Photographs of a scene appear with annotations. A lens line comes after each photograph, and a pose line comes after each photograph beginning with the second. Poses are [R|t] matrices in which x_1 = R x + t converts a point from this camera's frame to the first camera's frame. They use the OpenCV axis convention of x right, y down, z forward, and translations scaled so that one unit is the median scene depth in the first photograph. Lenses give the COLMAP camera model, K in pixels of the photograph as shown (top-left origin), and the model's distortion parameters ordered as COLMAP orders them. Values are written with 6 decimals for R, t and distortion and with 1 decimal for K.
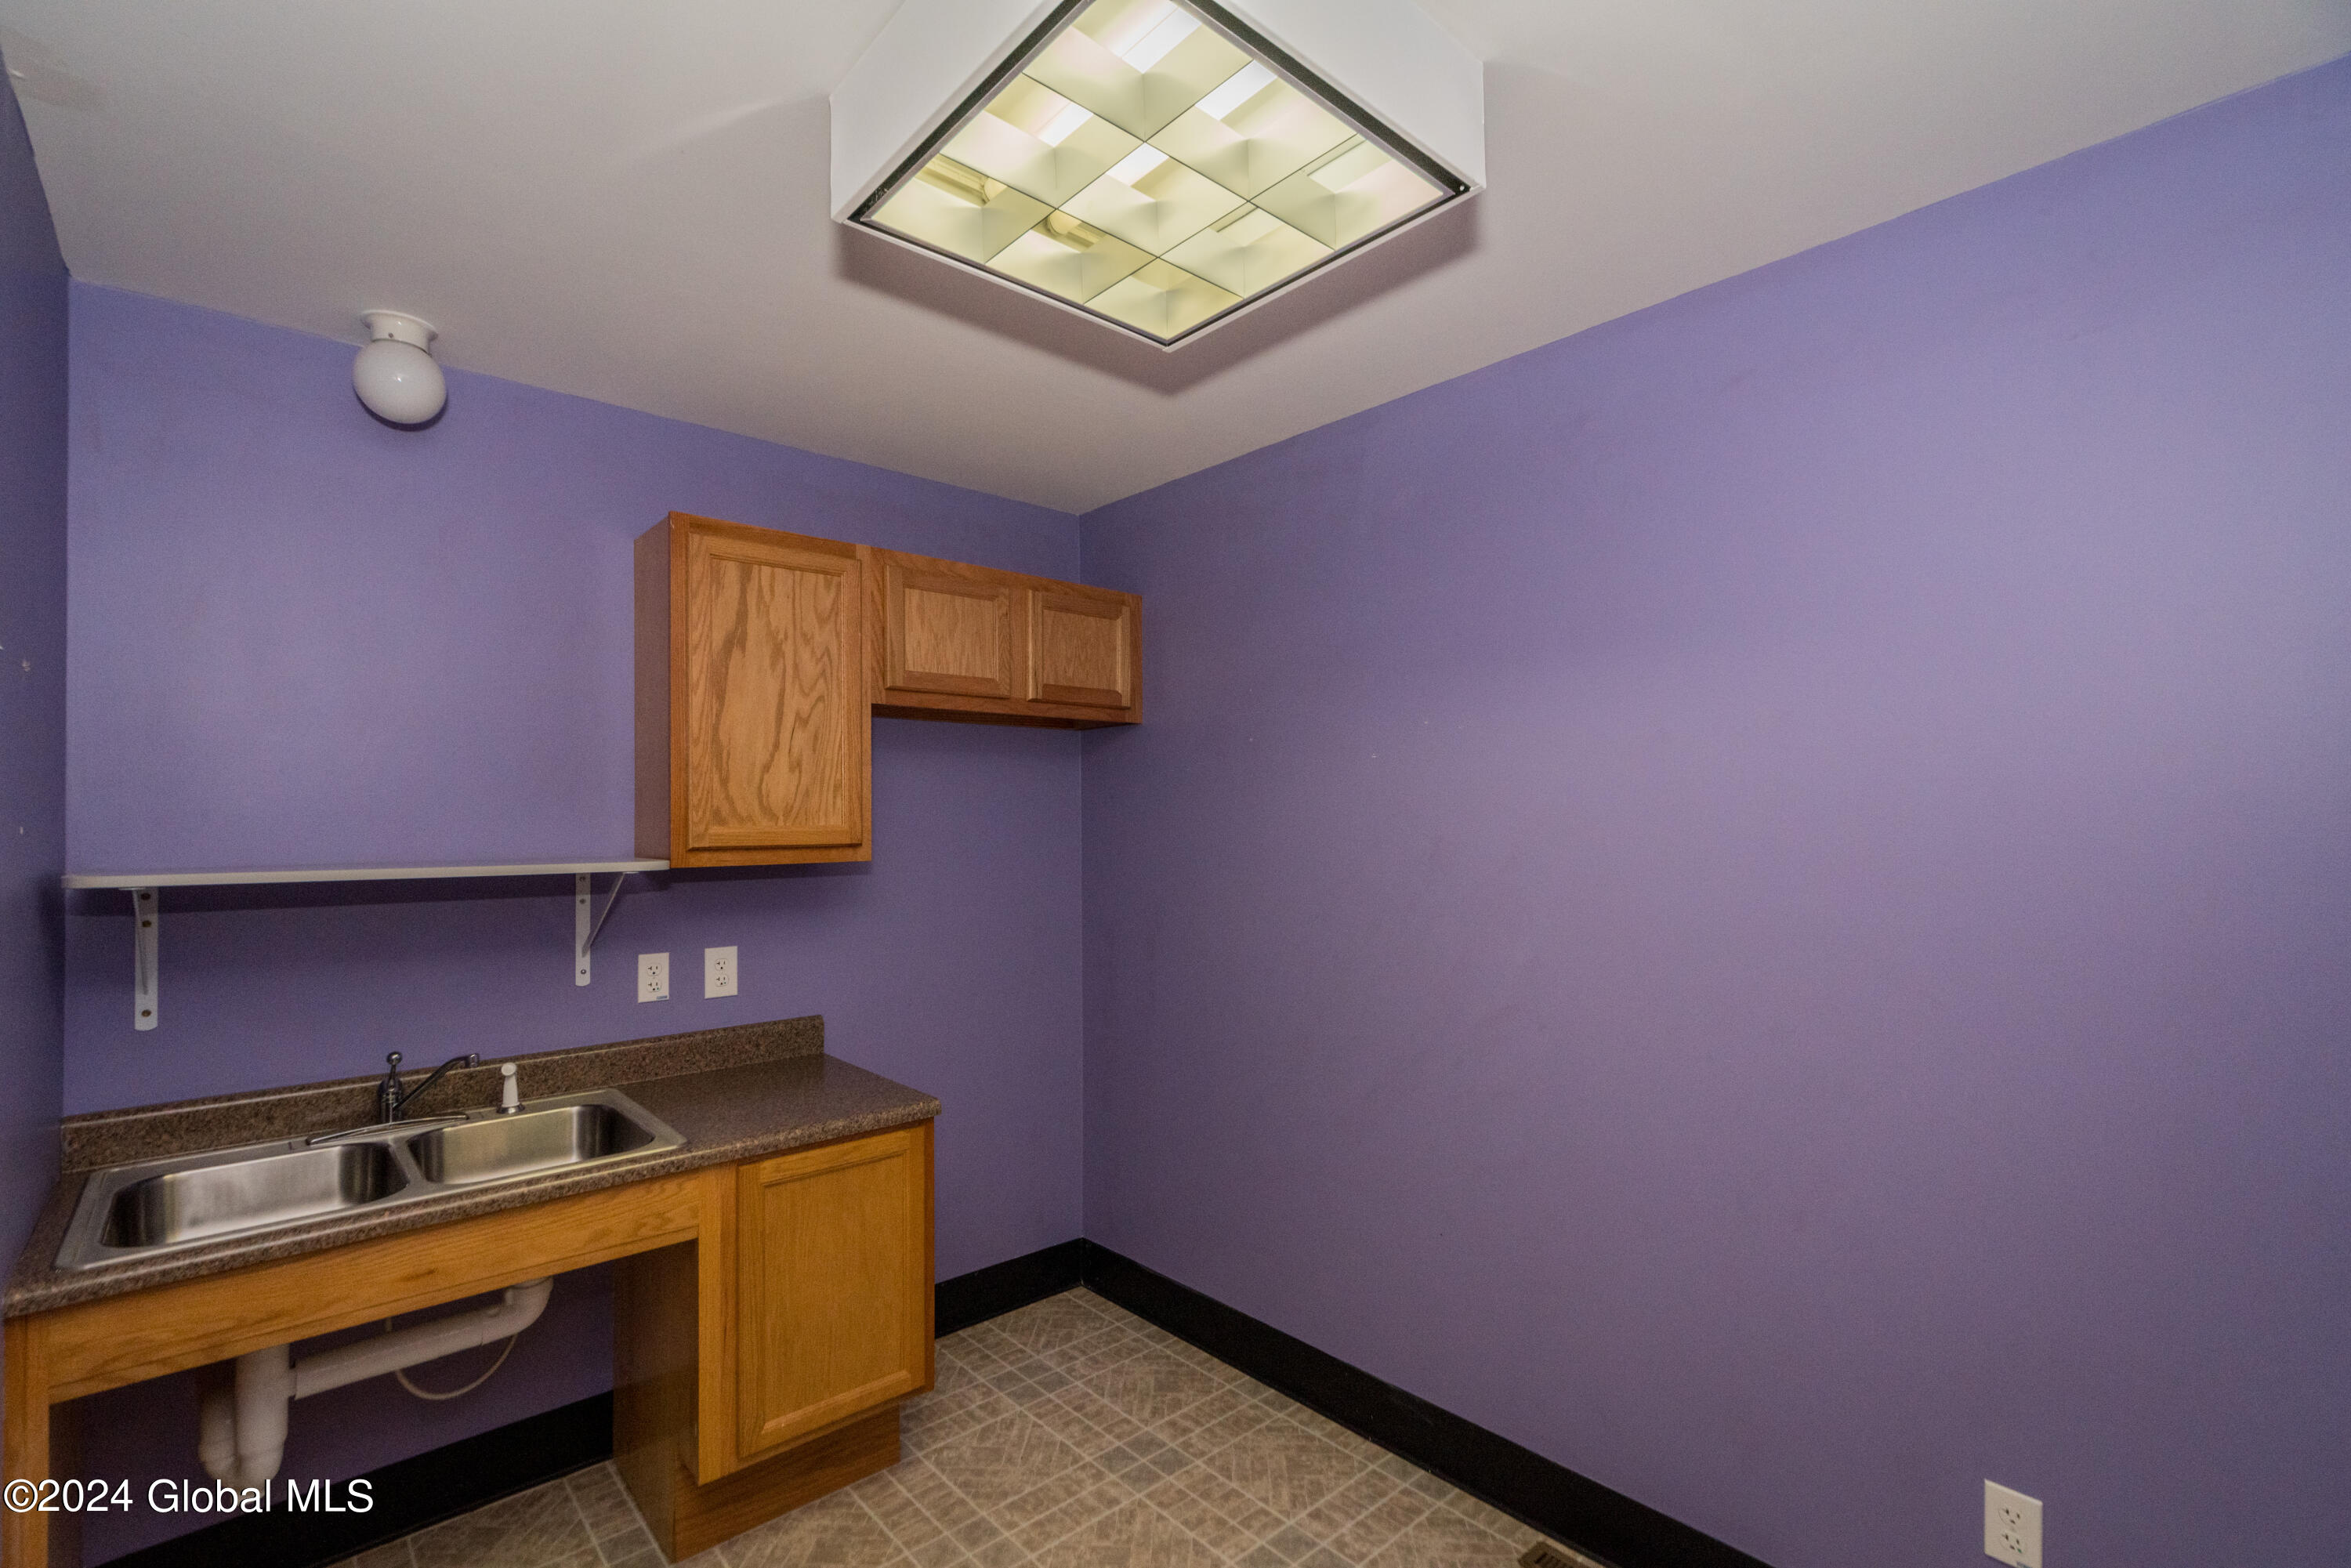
lens RADIAL K [[1056.8, 0, 1174.6], [0, 1056.8, 804.4], [0, 0, 1]] dist [0.003332, 0.001088]
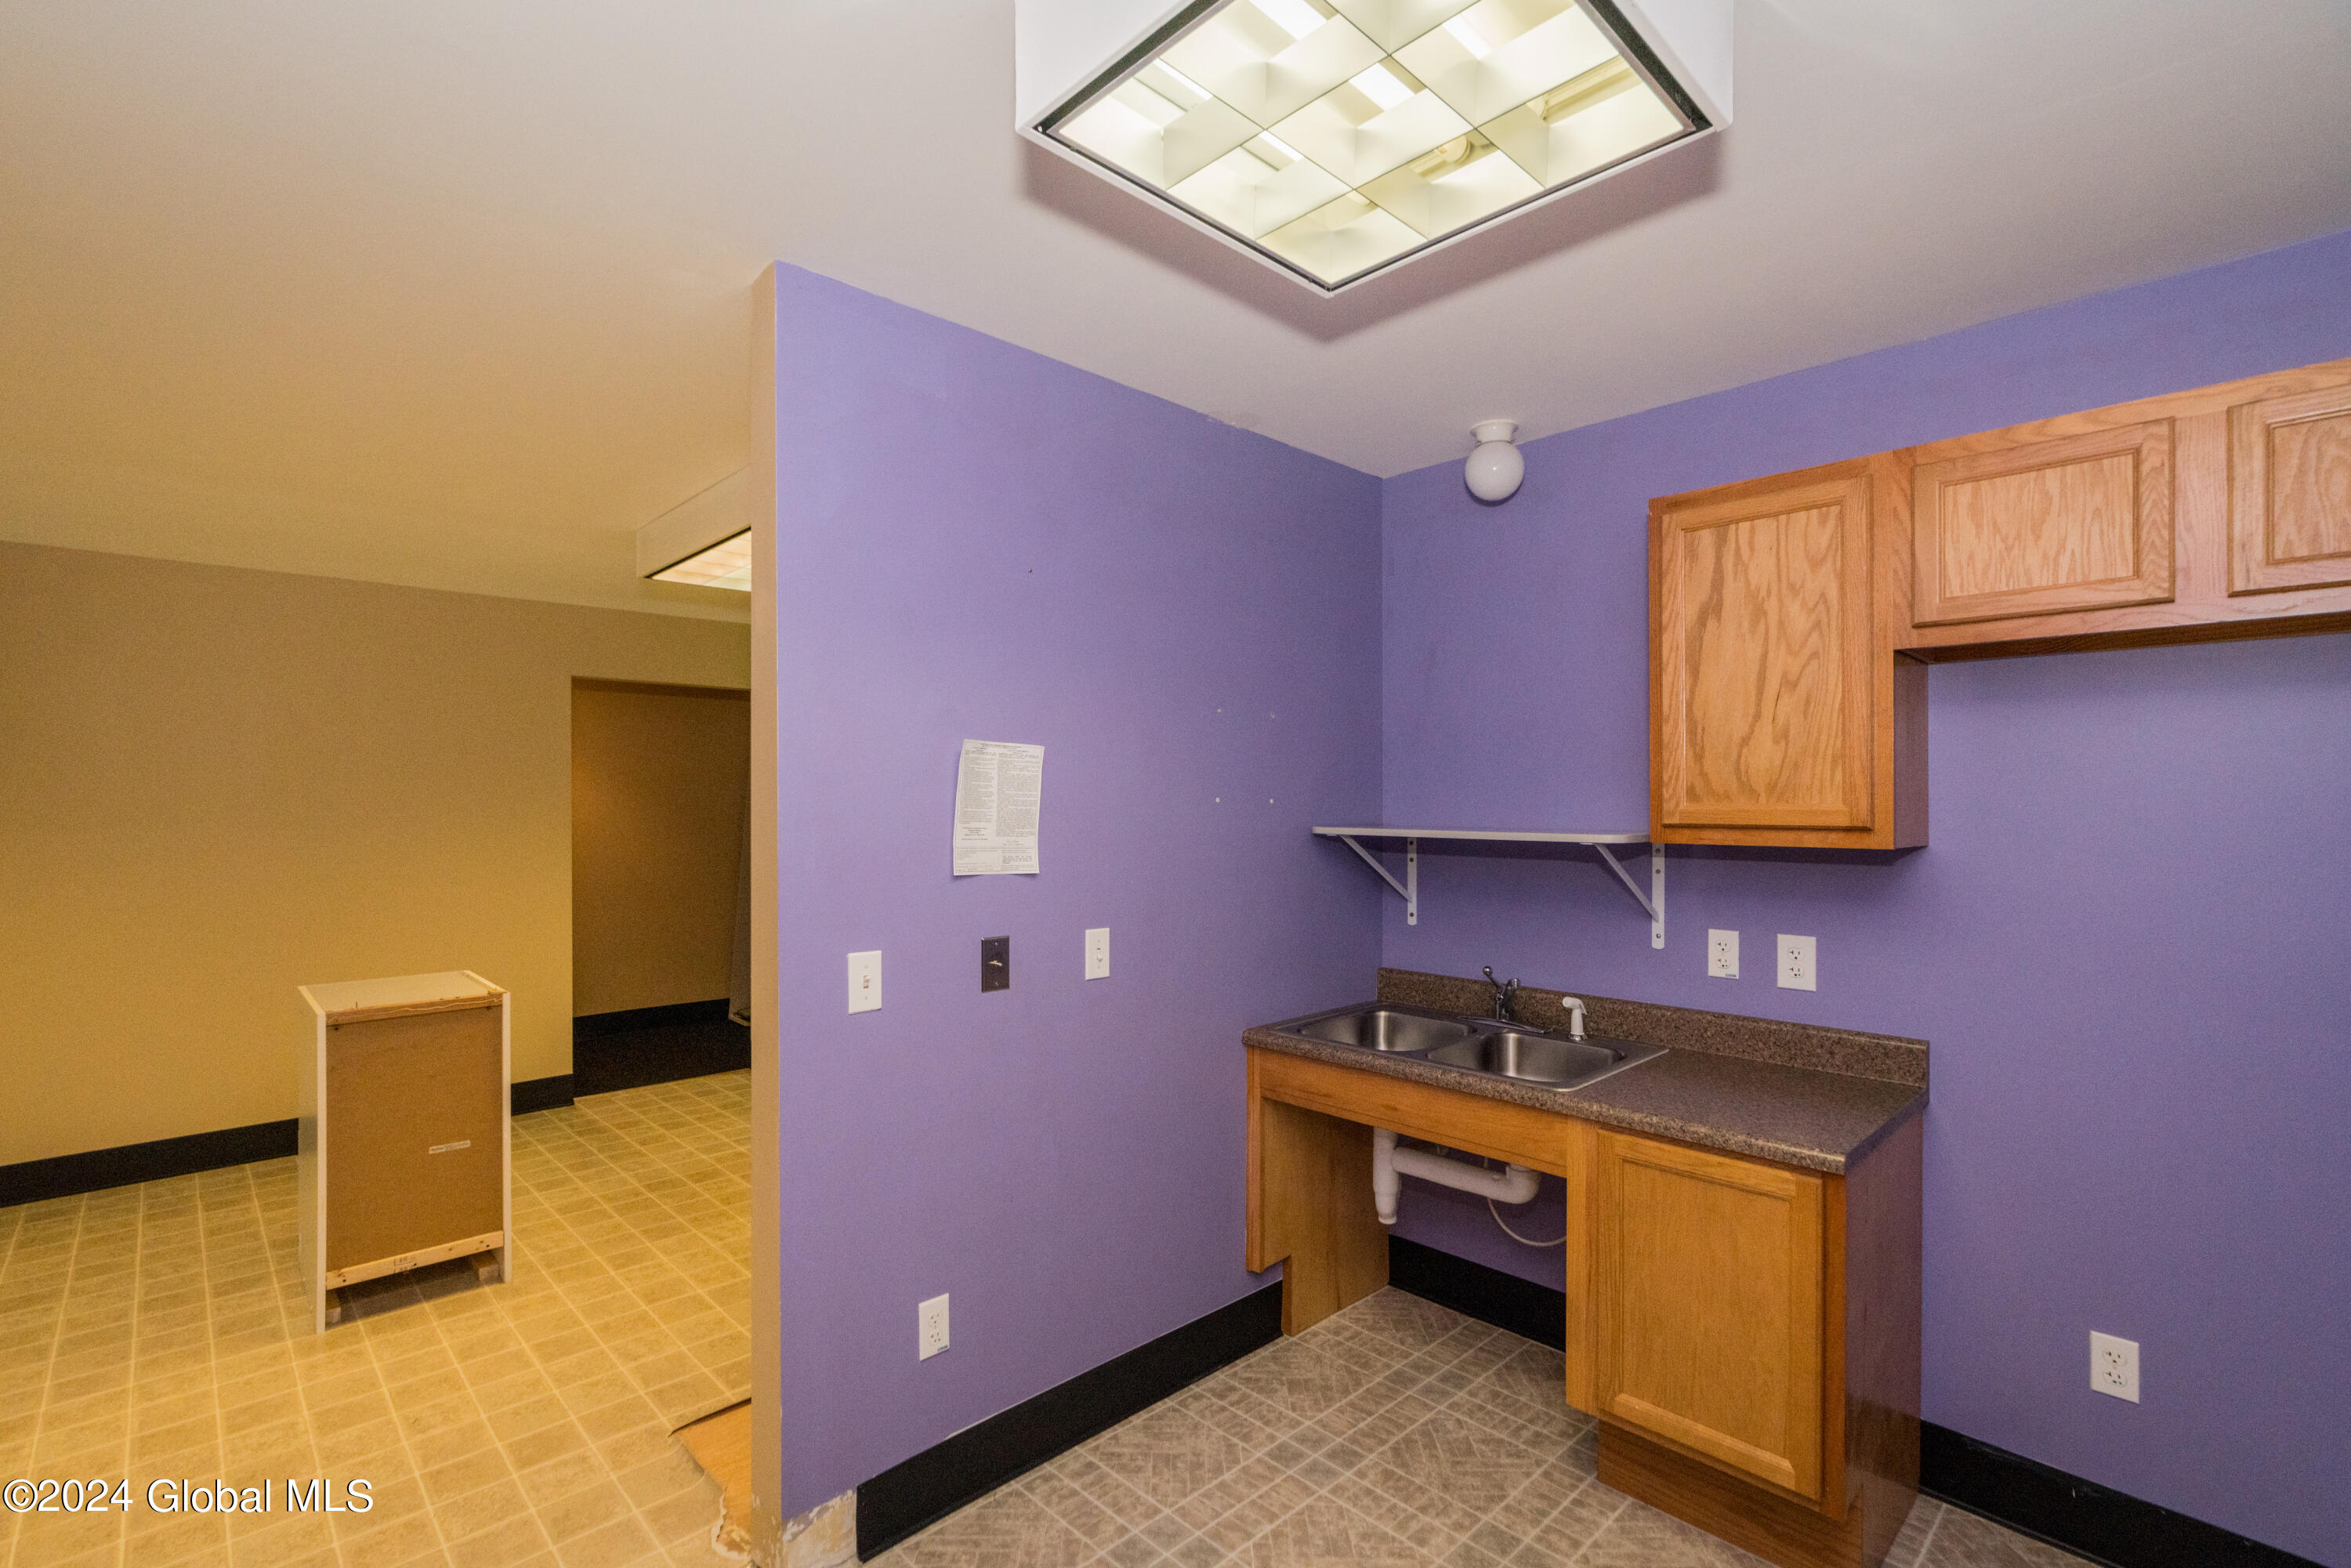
lens RADIAL K [[1035.7, 0, 1175.2], [0, 1035.7, 808.7], [0, 0, 1]] dist [0.002067, 0.000283]
pose [[0.040827, 0.008931, -0.999126, 0.502217], [0.006592, 0.999936, 0.009208, 0.013488], [0.999144, -0.006962, 0.040766, 0.467041]]
